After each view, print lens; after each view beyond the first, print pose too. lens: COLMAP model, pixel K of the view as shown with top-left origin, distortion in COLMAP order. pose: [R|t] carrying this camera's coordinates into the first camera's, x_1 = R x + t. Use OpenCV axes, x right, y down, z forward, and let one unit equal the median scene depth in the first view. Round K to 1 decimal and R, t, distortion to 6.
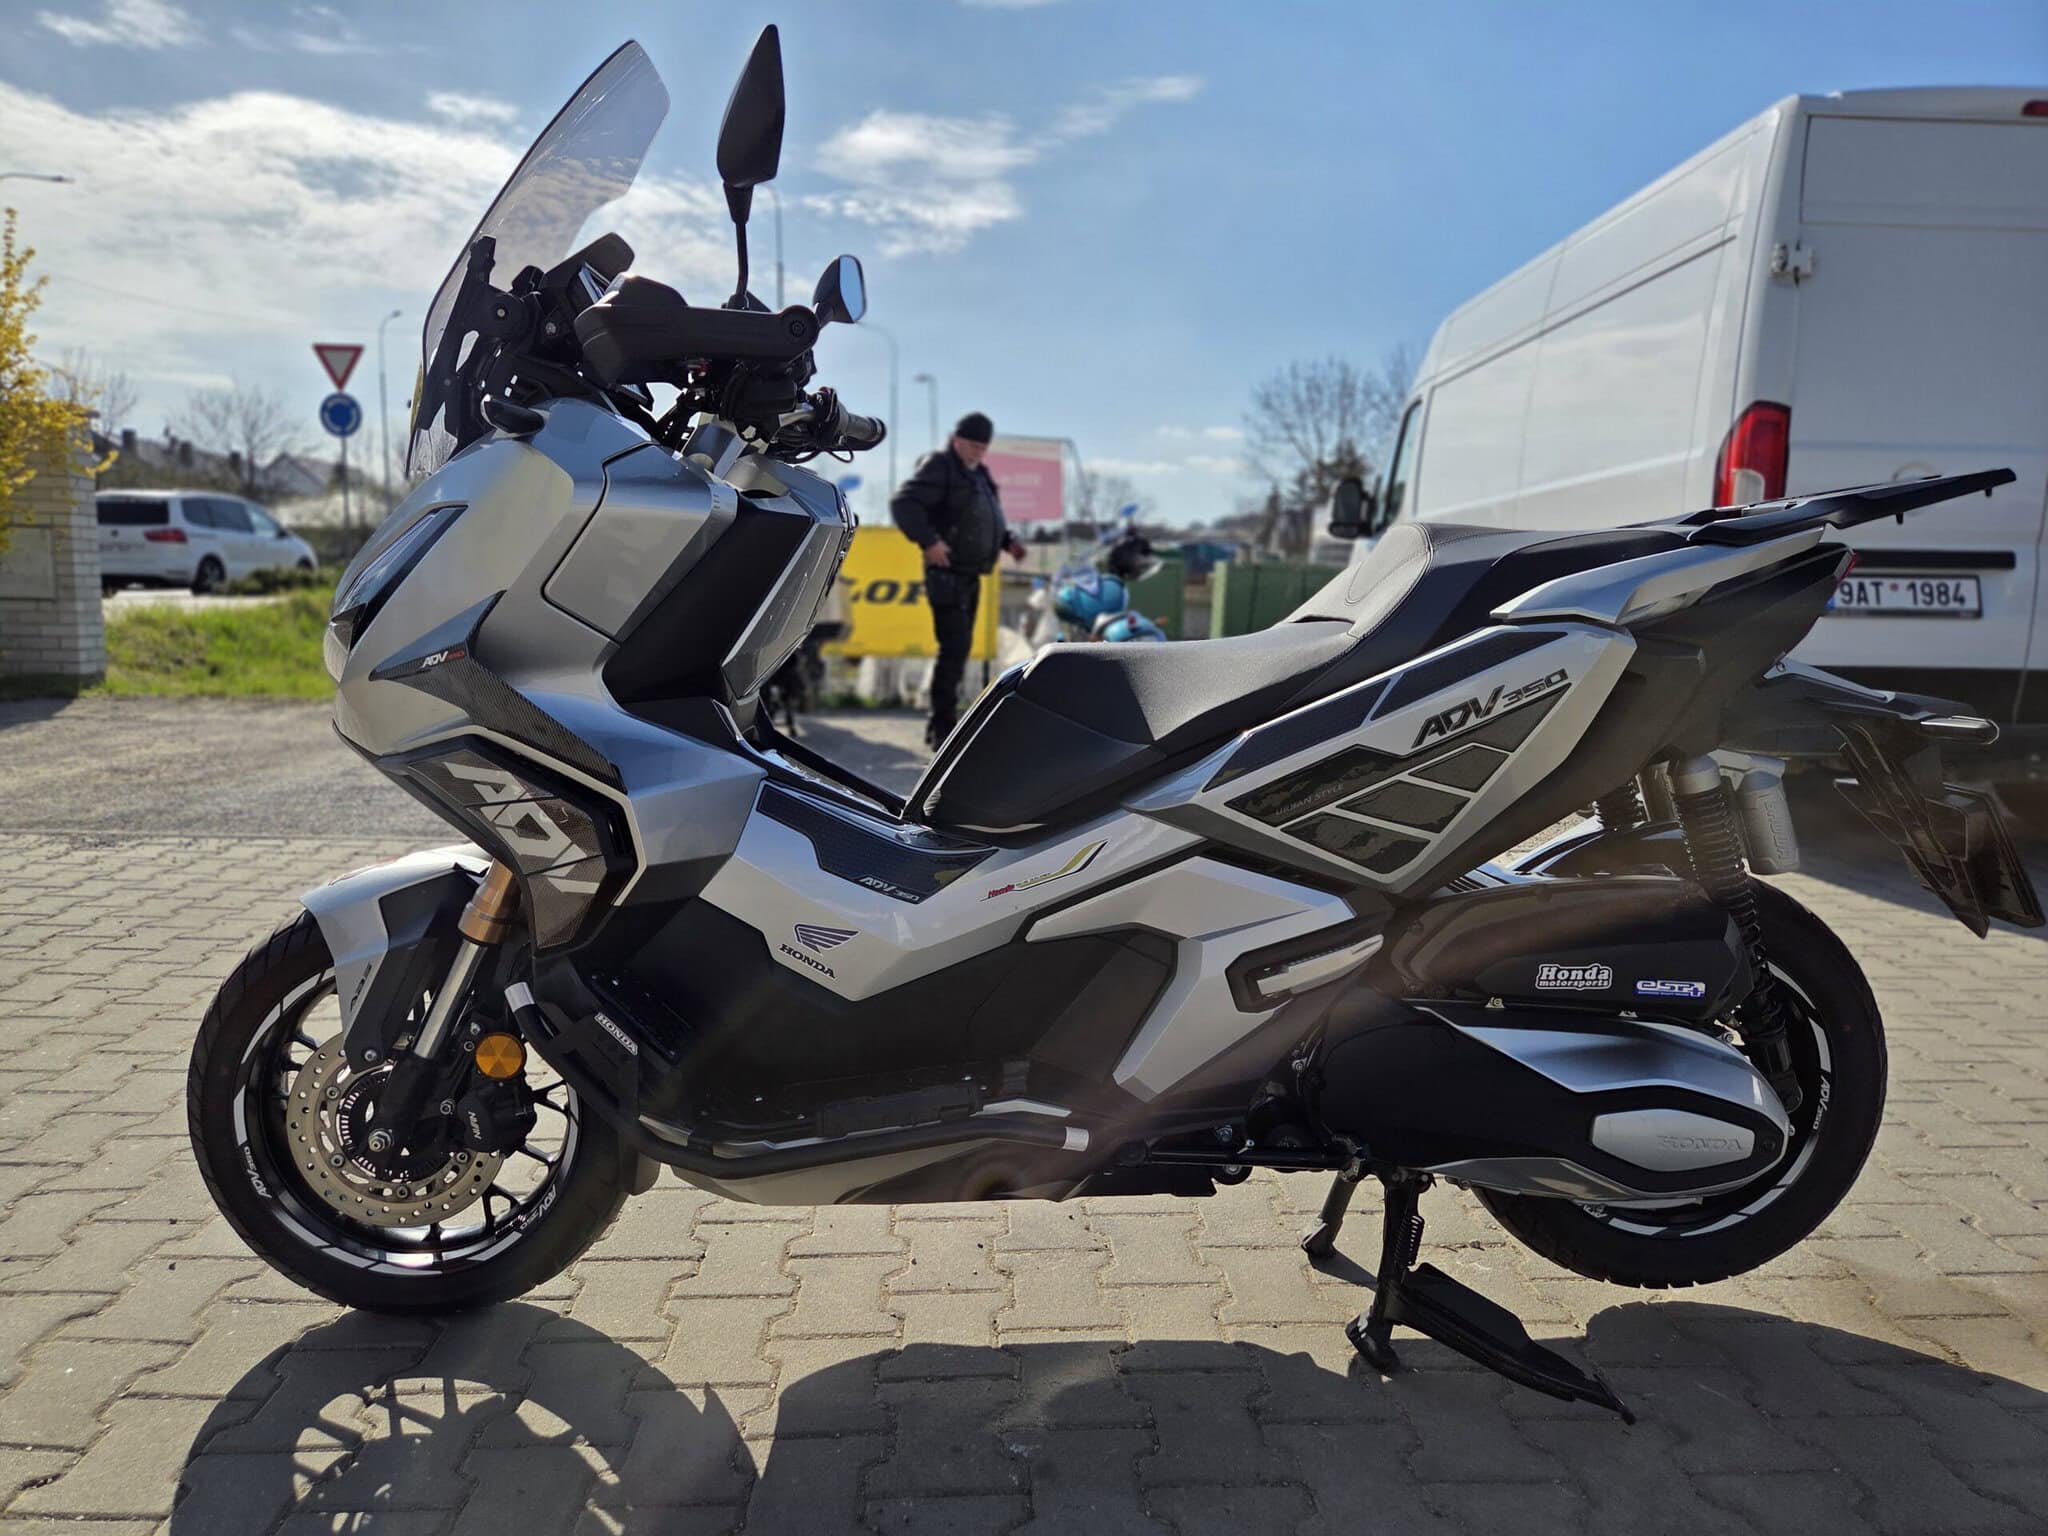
lens RADIAL K [[1372.6, 0, 1048.7], [0, 1372.6, 763.3], [0, 0, 1]] dist [0.065753, -0.050398]
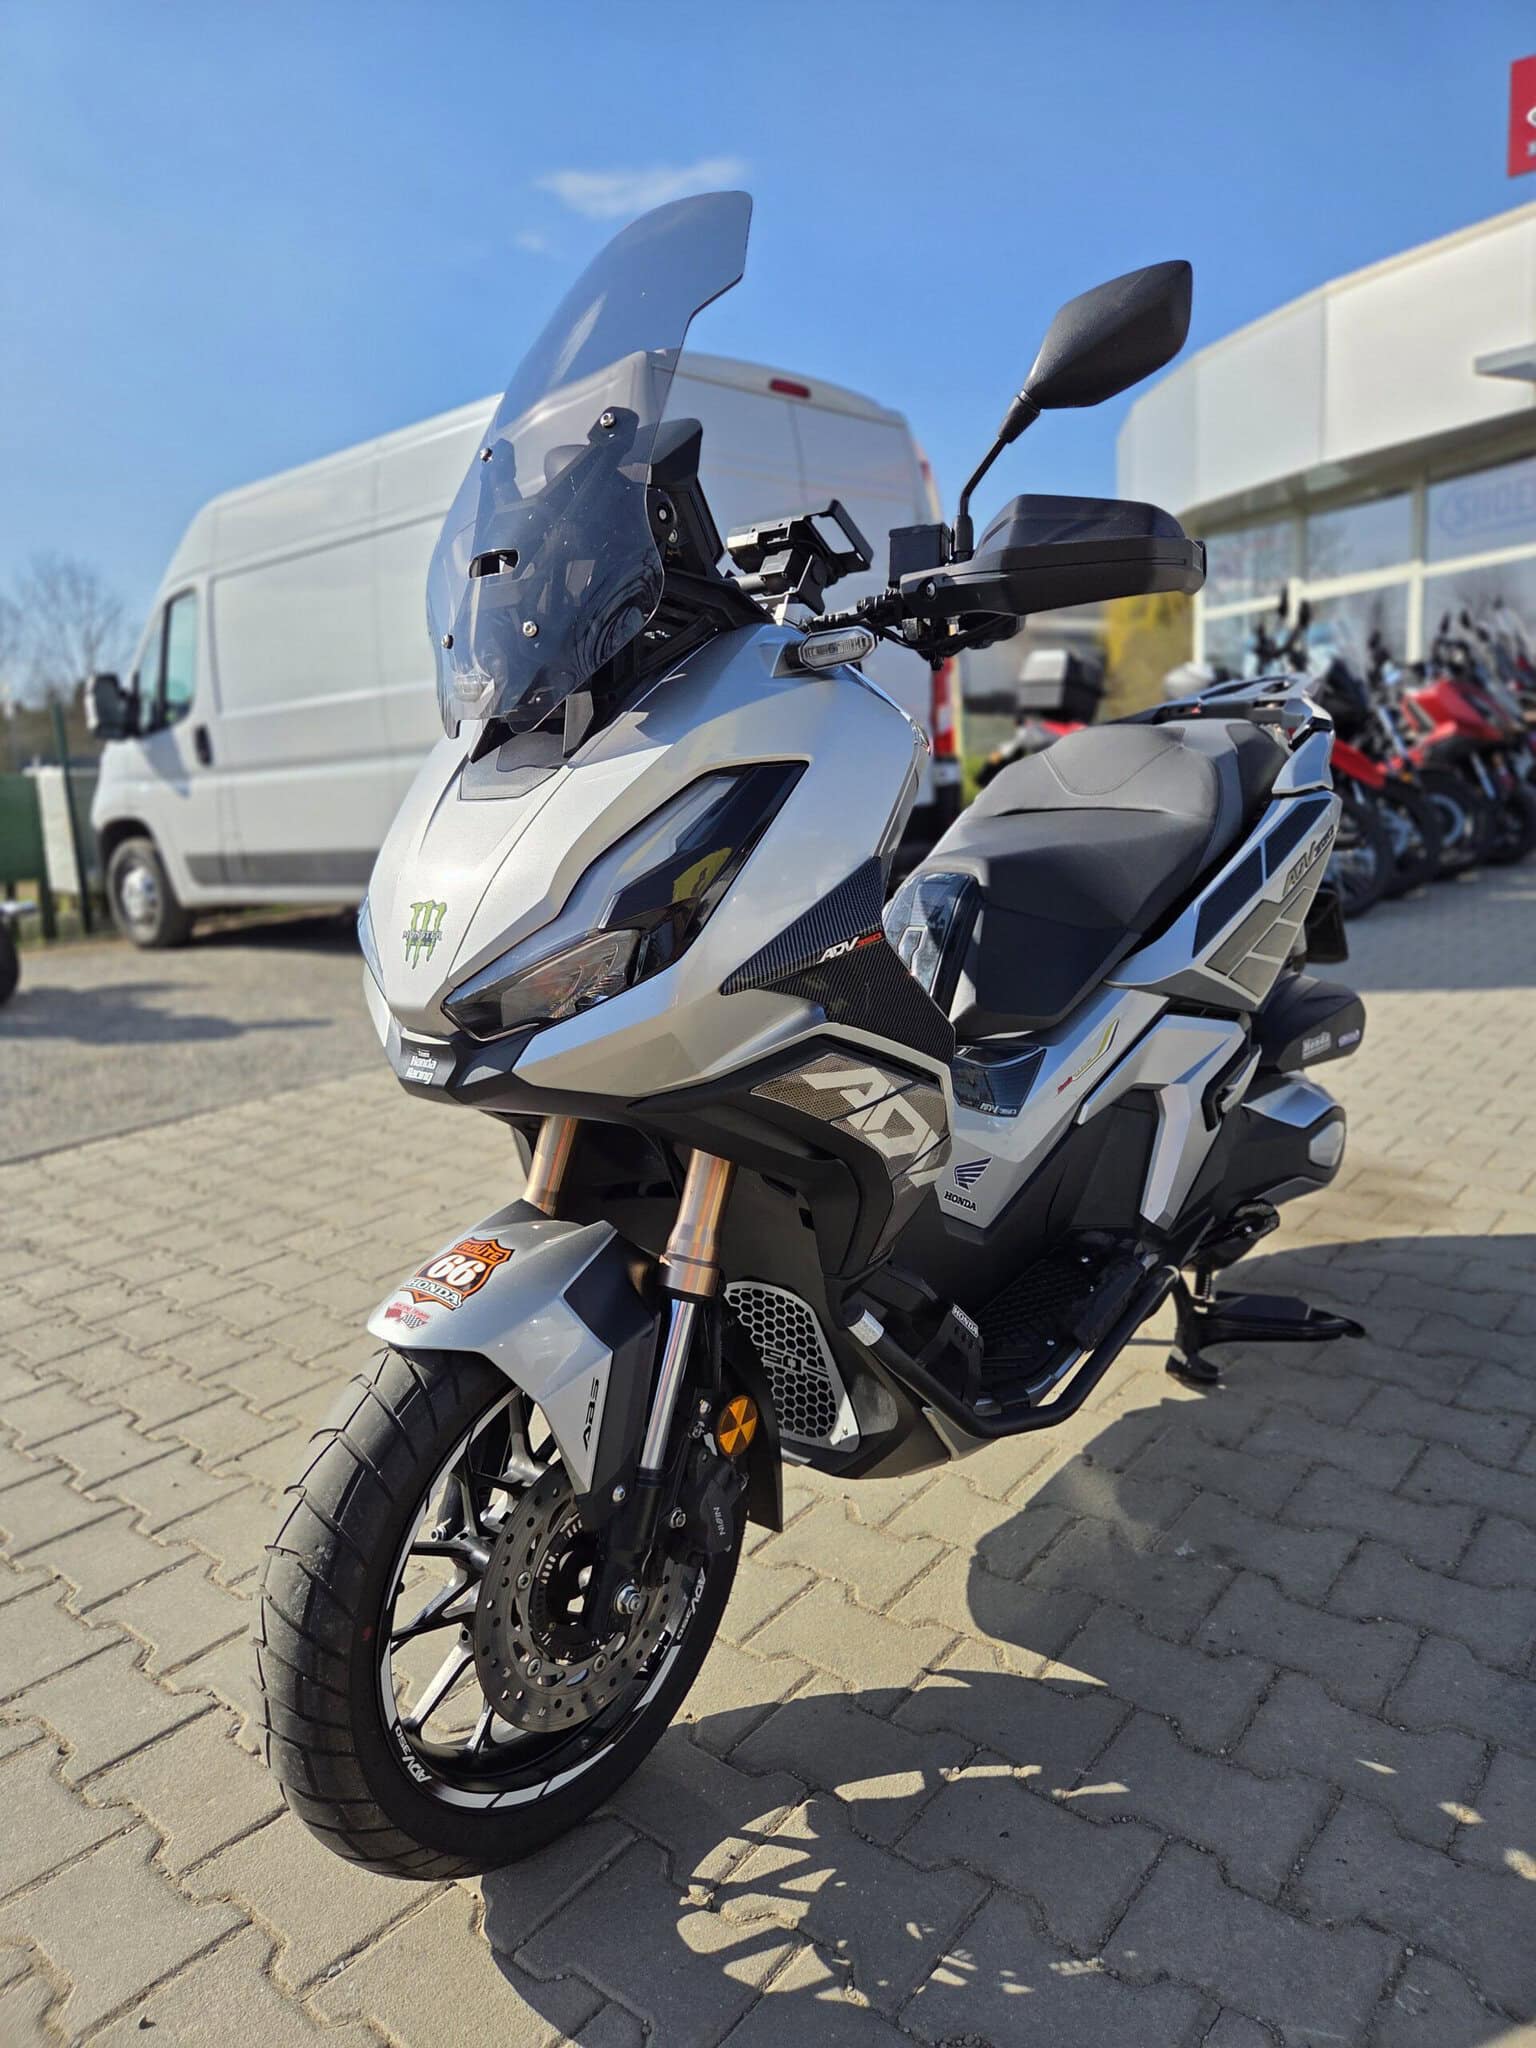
lens RADIAL K [[1372.6, 0, 754.6], [0, 1372.6, 1003.6], [0, 0, 1]] dist [0.065753, -0.050398]
pose [[0.674664, -0.191670, 0.712805, -0.943247], [0.165868, 0.980367, 0.106623, -0.123109], [-0.719247, 0.046297, 0.693210, 0.418356]]
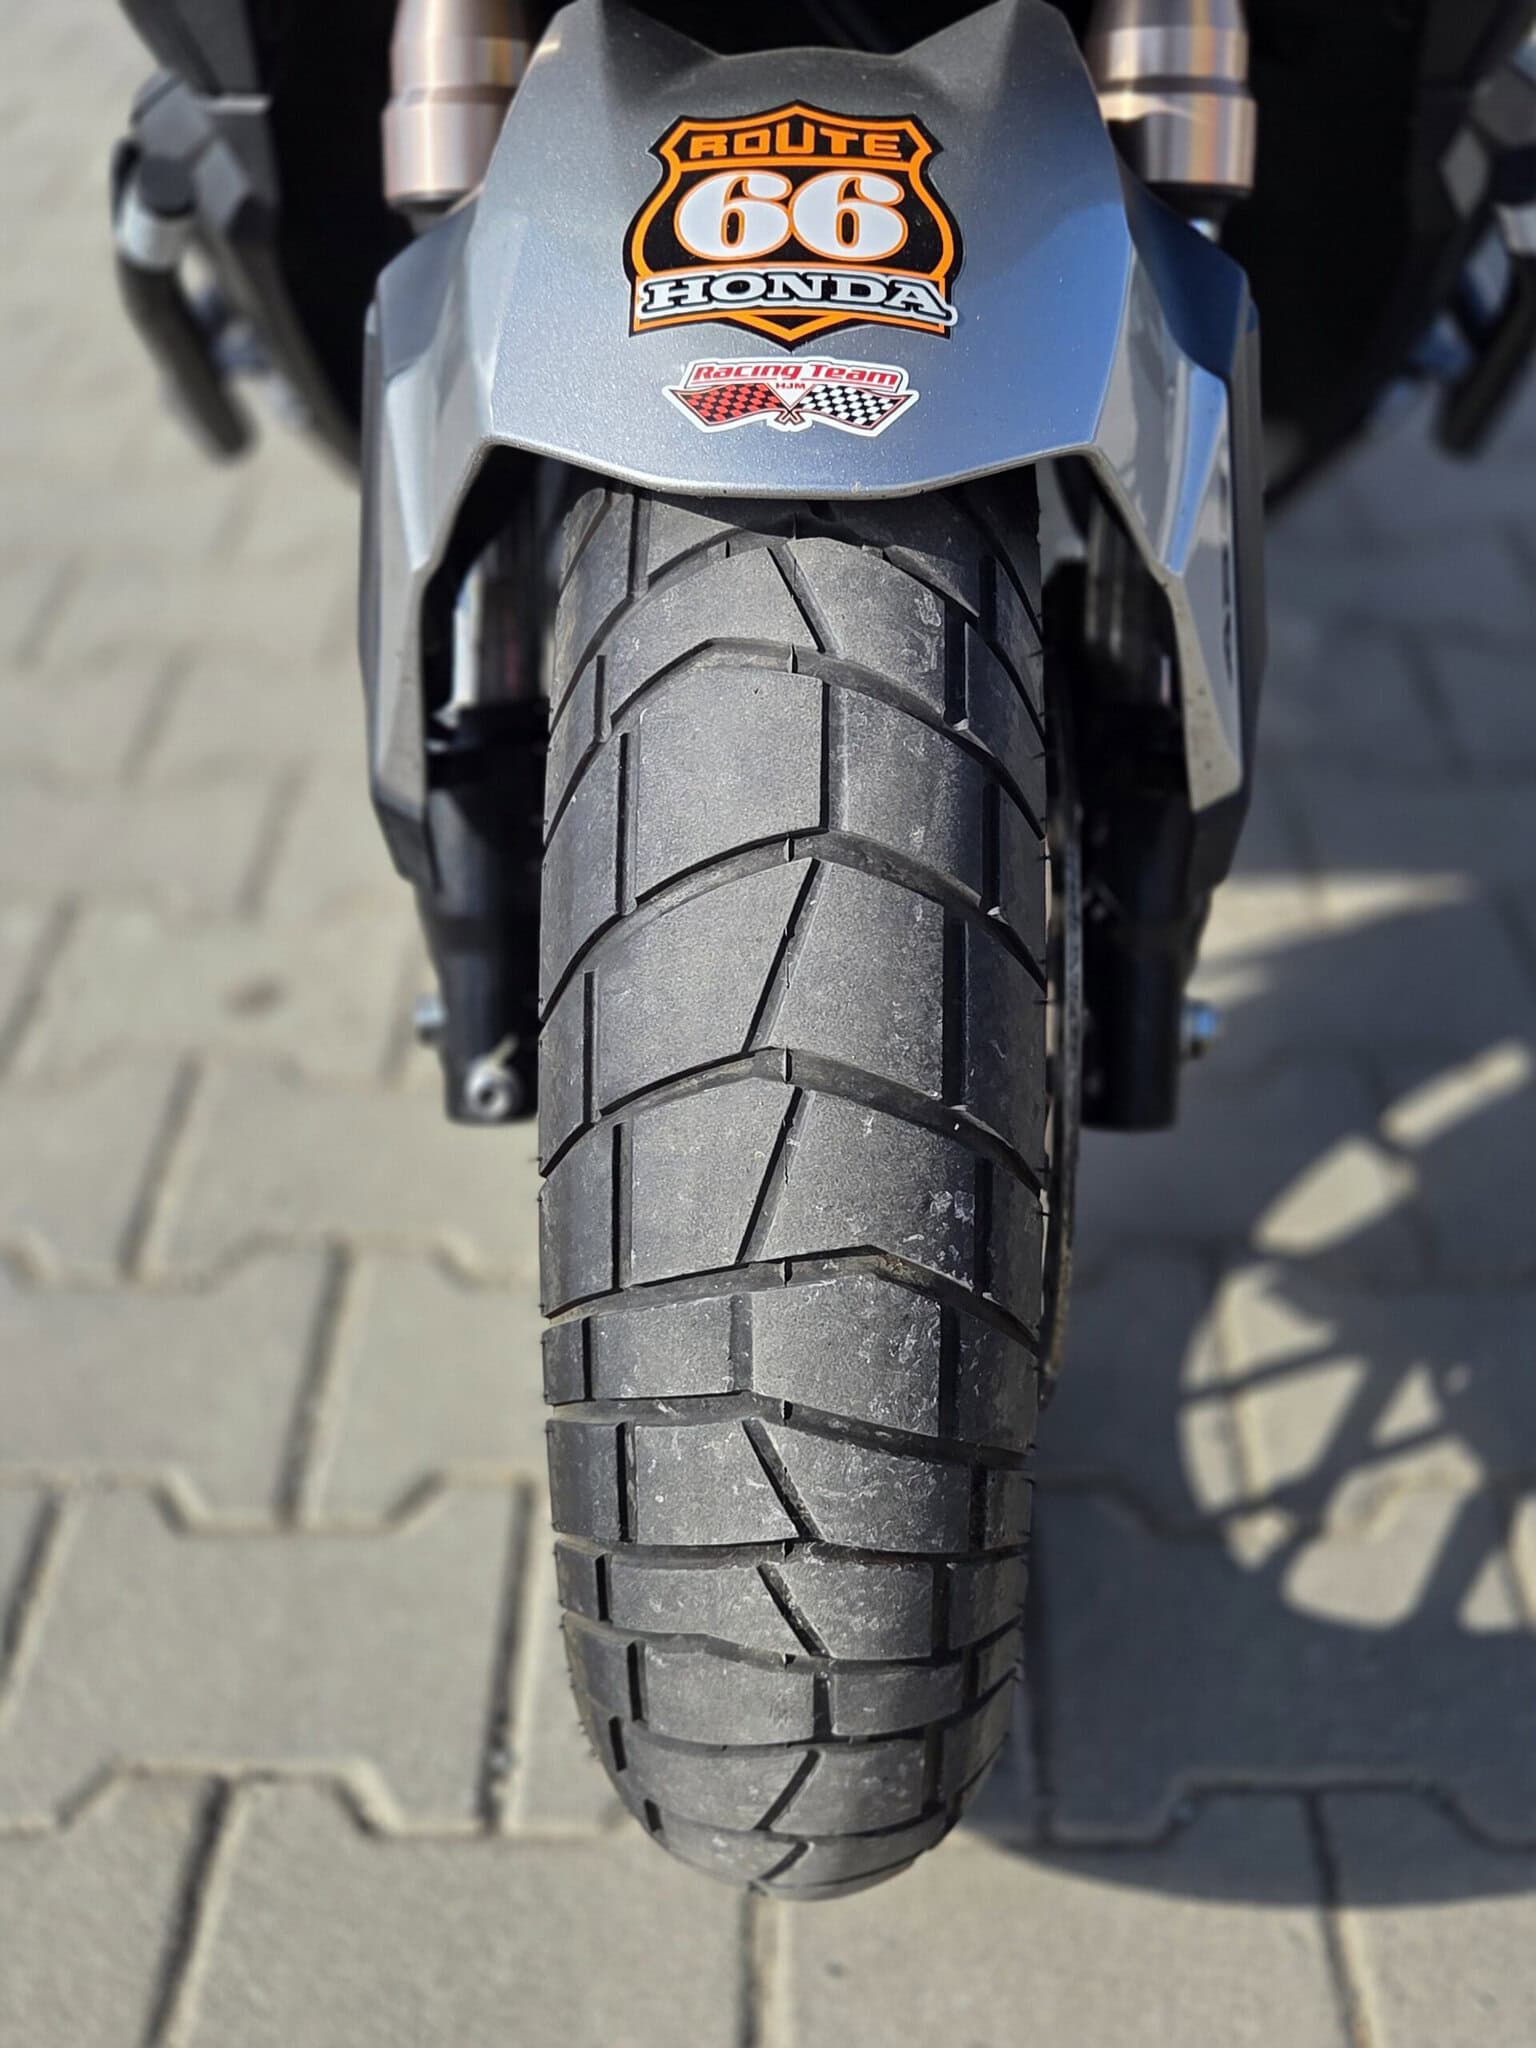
lens RADIAL K [[2350.6, 0, 716.6], [0, 2350.6, 1003.2], [0, 0, 1]] dist [-0.012772, 0.000000]
pose [[0.083538, -0.632778, 0.769814, -0.891819], [0.160891, 0.770944, 0.616246, -0.053876], [-0.983430, 0.072376, 0.166211, 1.047282]]
